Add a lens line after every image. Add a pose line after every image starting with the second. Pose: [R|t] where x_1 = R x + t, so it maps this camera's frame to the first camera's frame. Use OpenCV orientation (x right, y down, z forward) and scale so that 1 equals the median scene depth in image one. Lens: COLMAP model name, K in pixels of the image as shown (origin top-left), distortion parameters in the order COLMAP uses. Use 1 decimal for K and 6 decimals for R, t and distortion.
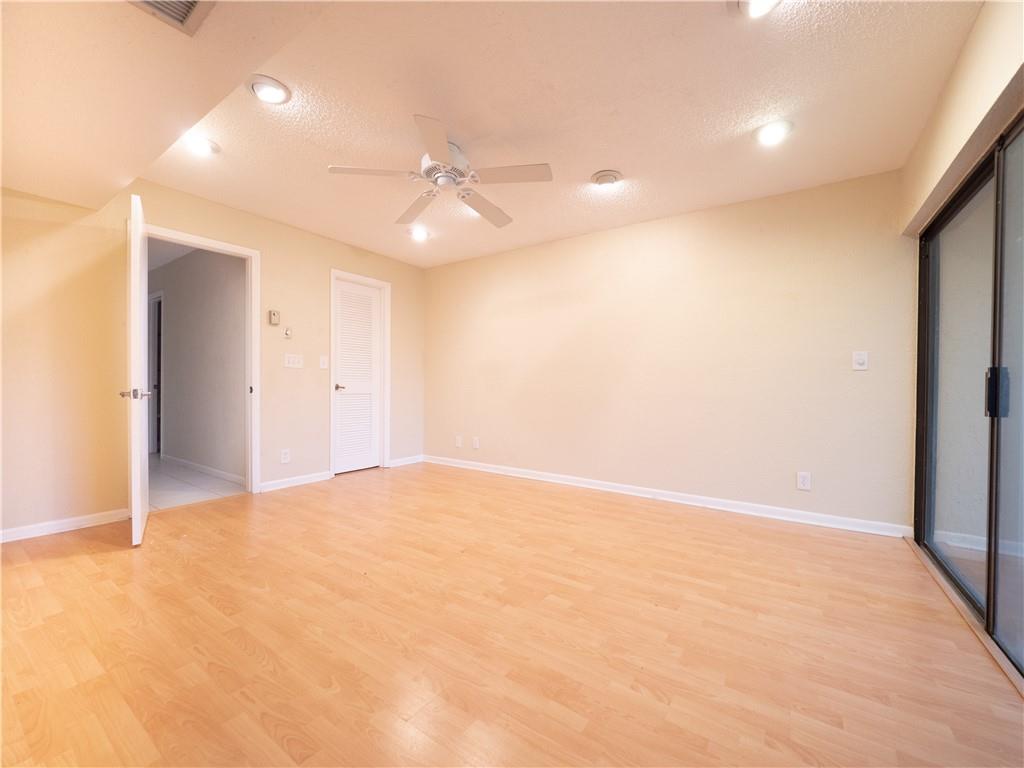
lens RADIAL K [[416.7, 0, 514.0], [0, 416.7, 385.7], [0, 0, 1]] dist [-0.003414, -0.000099]
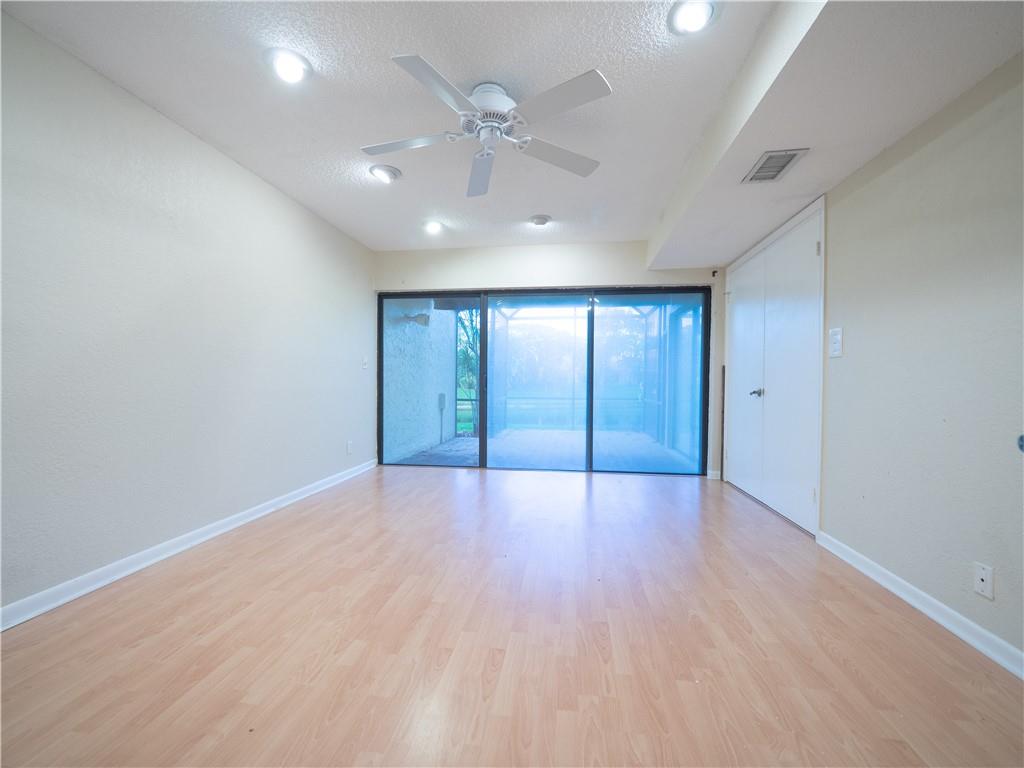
lens RADIAL K [[416.7, 0, 514.0], [0, 416.7, 385.7], [0, 0, 1]] dist [-0.003414, -0.000099]
pose [[-0.439563, -0.023997, 0.897891, -0.866154], [-0.000542, 0.999650, 0.026451, -0.015698], [-0.898212, 0.011141, -0.439422, 1.230966]]
